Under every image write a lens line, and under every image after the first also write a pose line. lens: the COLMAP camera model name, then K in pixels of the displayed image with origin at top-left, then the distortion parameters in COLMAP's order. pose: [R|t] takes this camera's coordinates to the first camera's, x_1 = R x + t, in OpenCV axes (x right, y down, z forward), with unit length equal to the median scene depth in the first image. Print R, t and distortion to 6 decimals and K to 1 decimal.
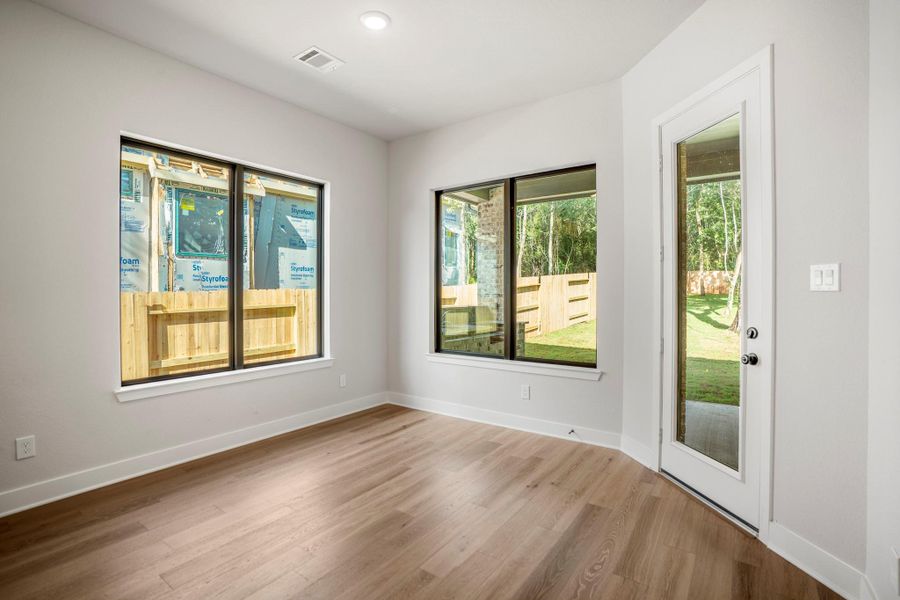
lens RADIAL K [[422.4, 0, 449.3], [0, 422.4, 298.2], [0, 0, 1]] dist [-0.067328, 0.026757]
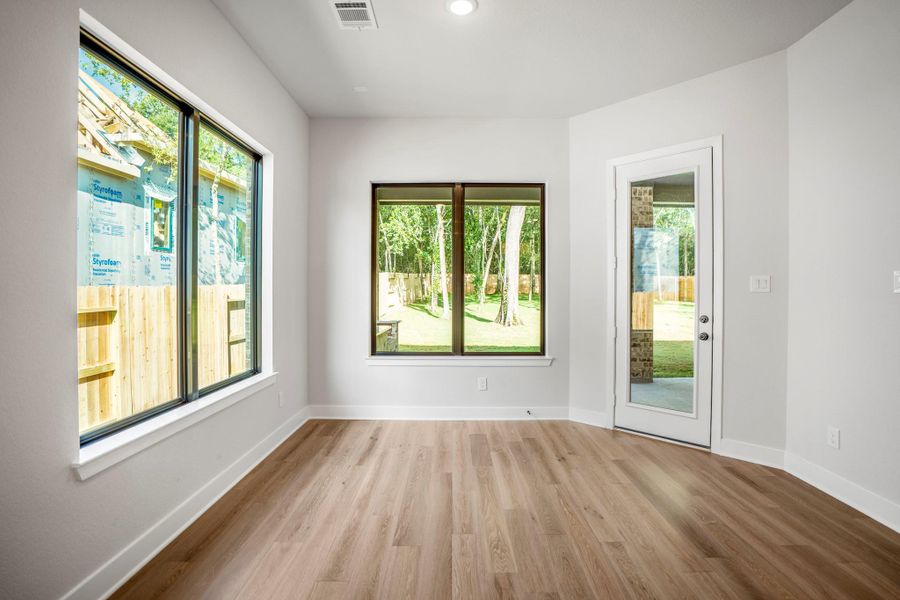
lens RADIAL K [[422.4, 0, 449.3], [0, 422.4, 298.2], [0, 0, 1]] dist [-0.067328, 0.026757]
pose [[0.815377, -0.006322, 0.578897, -0.540212], [0.004877, 0.999980, 0.004051, -0.002352], [-0.578910, -0.000480, 0.815391, 0.175002]]
